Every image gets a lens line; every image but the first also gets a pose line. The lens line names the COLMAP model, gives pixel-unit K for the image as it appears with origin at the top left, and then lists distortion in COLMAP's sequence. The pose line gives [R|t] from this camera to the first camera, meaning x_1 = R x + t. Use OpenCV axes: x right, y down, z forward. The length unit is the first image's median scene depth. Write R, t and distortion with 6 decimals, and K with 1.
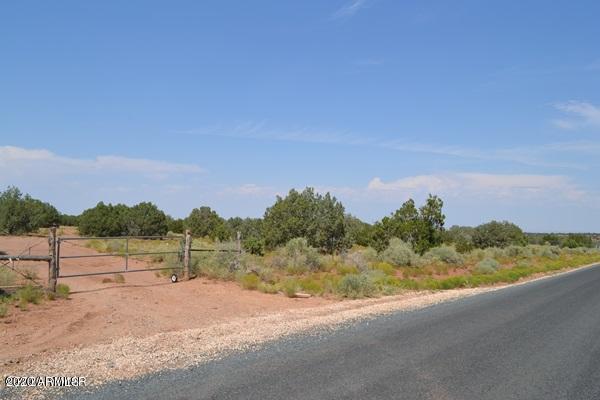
lens RADIAL K [[480.6, 0, 298.8], [0, 480.6, 199.1], [0, 0, 1]] dist [-0.005566, 0.012005]
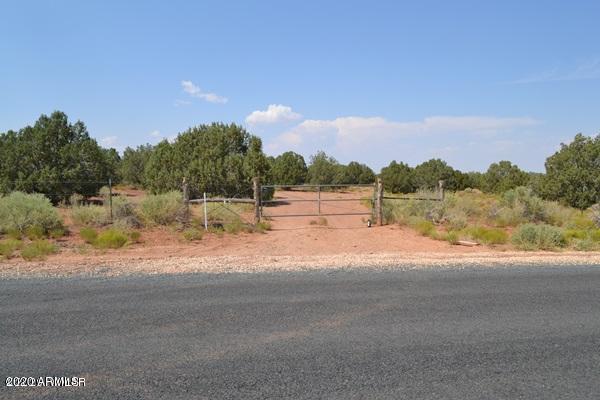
lens RADIAL K [[480.6, 0, 296.4], [0, 480.6, 202.9], [0, 0, 1]] dist [-0.005566, 0.012005]
pose [[0.789917, 0.007962, -0.613162, 0.121533], [0.049161, 0.995875, 0.076263, 0.012136], [0.611240, -0.090385, 0.786267, 0.021840]]
